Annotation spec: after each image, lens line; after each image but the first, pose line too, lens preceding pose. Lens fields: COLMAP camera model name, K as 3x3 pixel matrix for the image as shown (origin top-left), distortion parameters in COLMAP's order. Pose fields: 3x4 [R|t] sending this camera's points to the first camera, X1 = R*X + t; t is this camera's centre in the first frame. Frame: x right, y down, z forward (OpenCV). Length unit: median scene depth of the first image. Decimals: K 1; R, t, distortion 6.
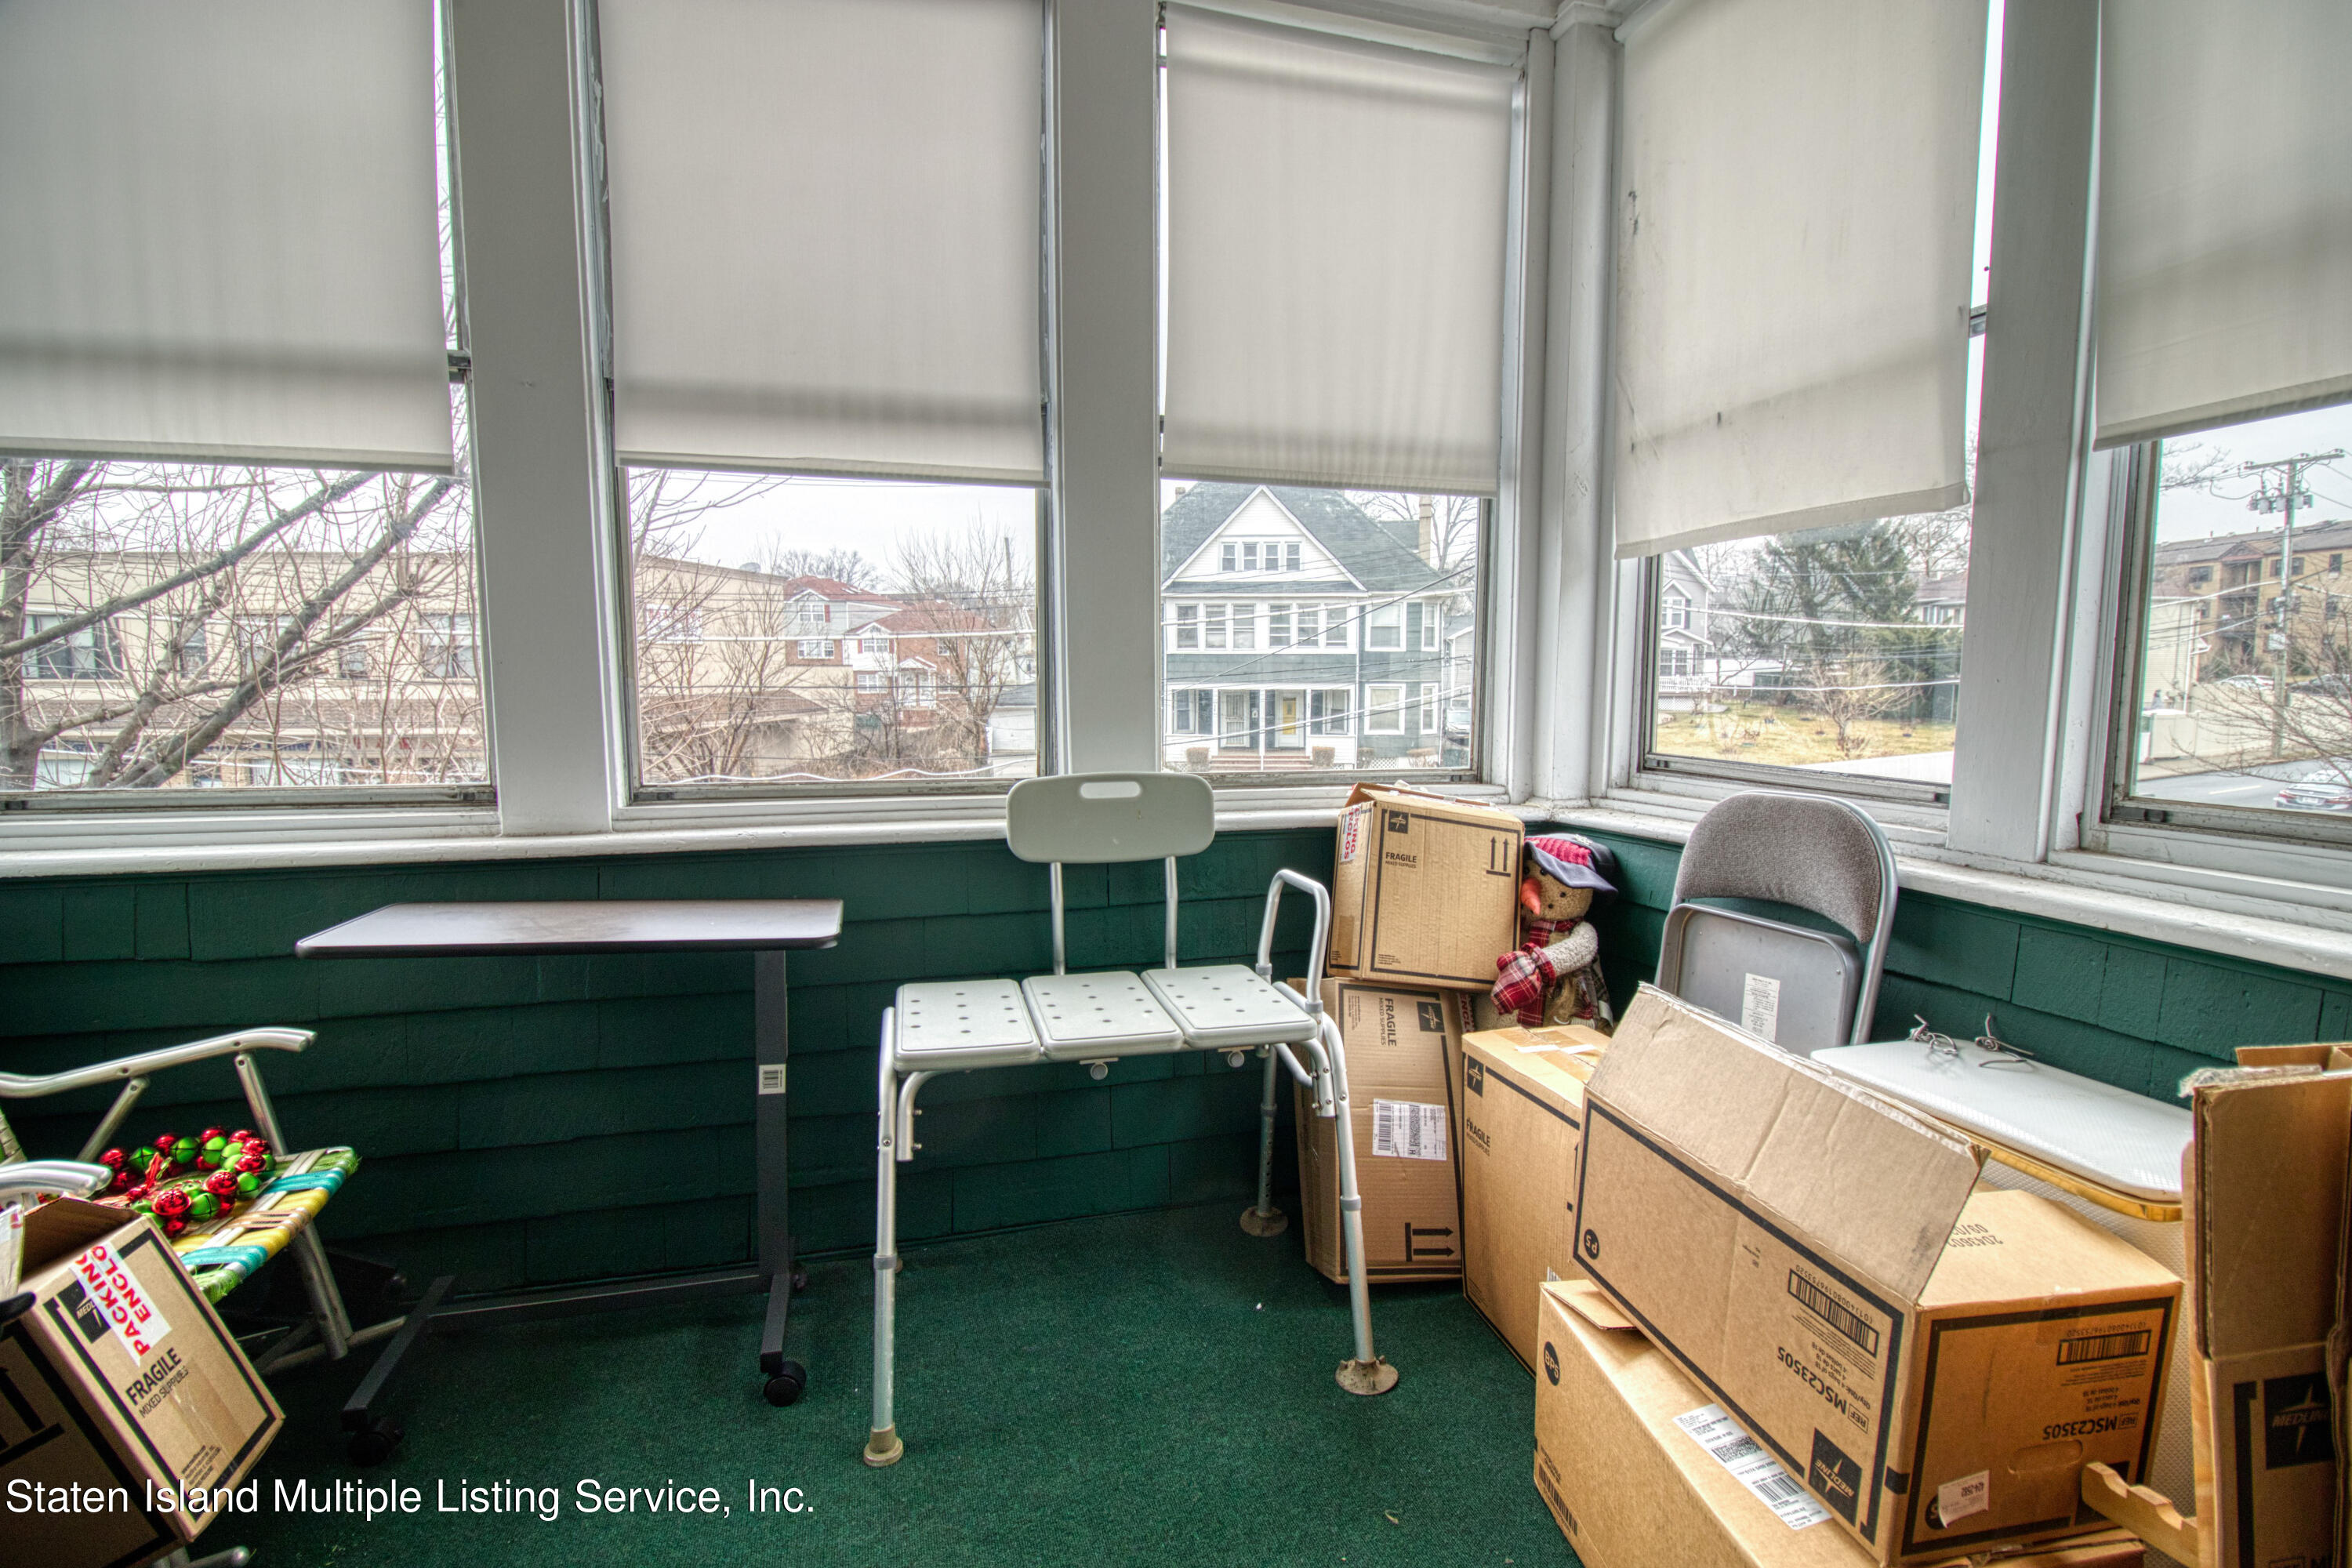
lens RADIAL K [[1107.7, 0, 1192.5], [0, 1107.7, 779.0], [0, 0, 1]] dist [-0.002432, -0.011069]
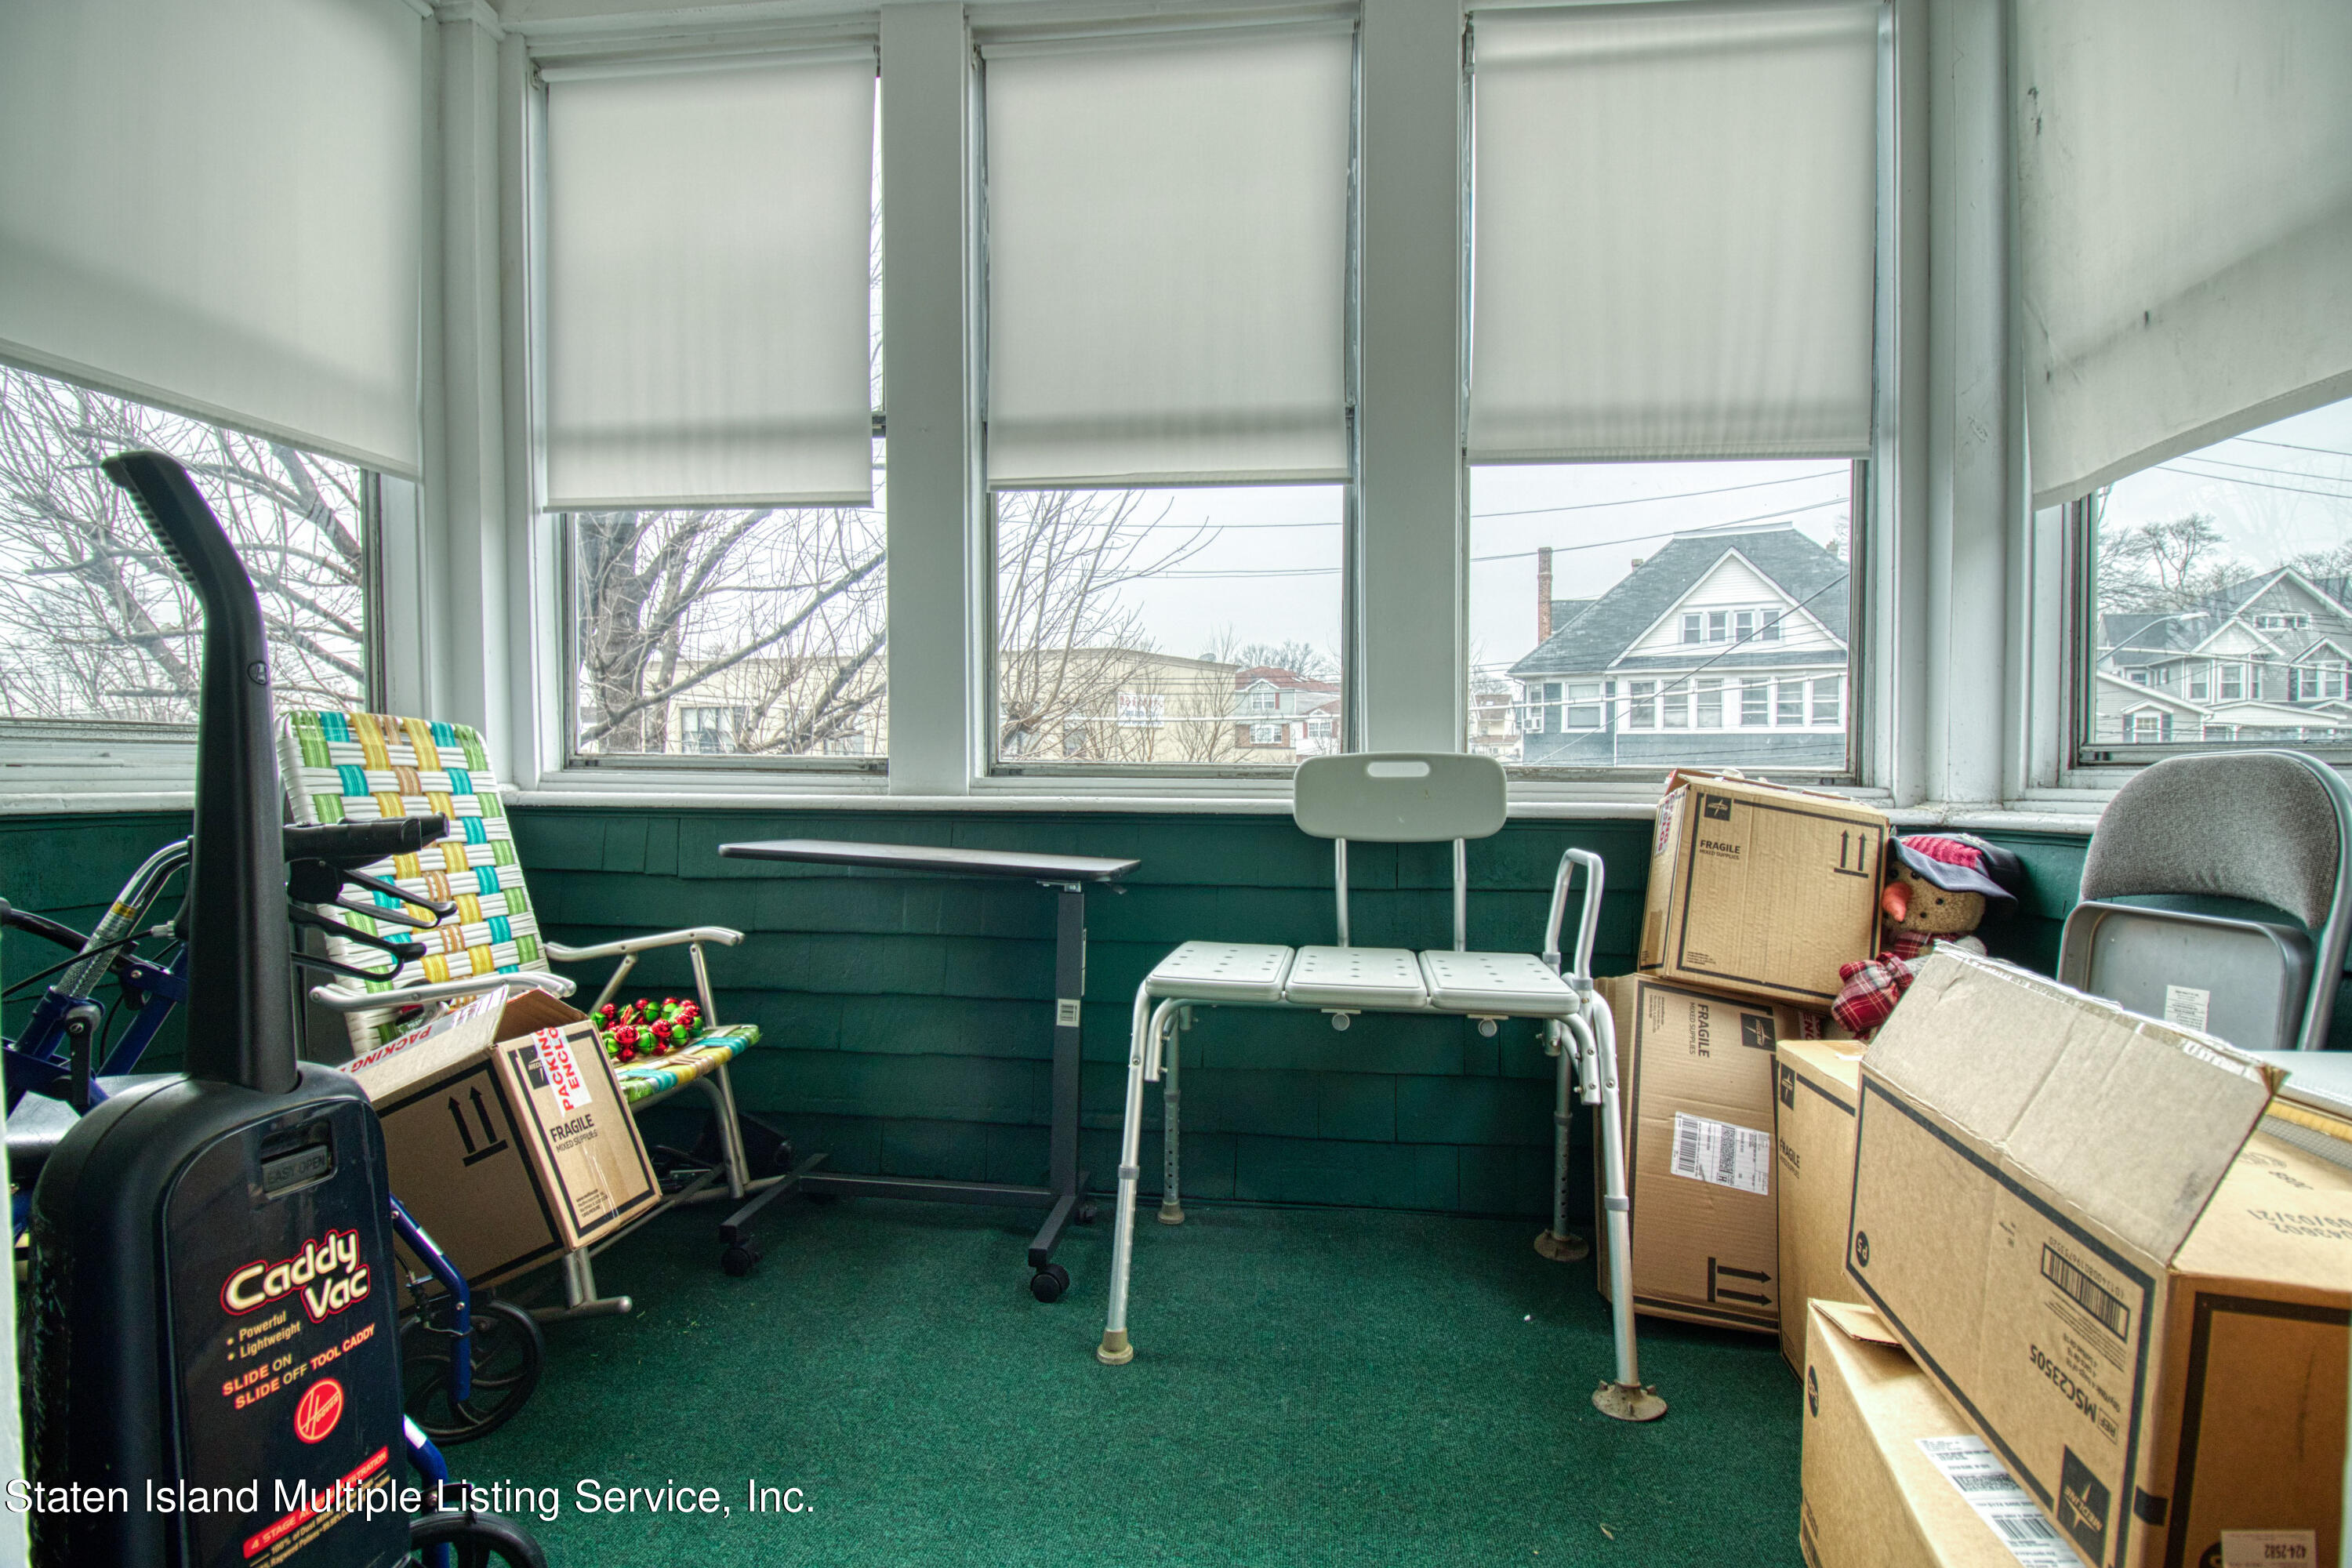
lens RADIAL K [[1107.7, 0, 1168.0], [0, 1107.7, 768.4], [0, 0, 1]] dist [-0.002432, -0.011069]
pose [[0.917888, 0.009000, -0.396737, 0.153549], [-0.041112, 0.996520, -0.072512, 0.104931], [0.394704, 0.082868, 0.915064, 0.002636]]
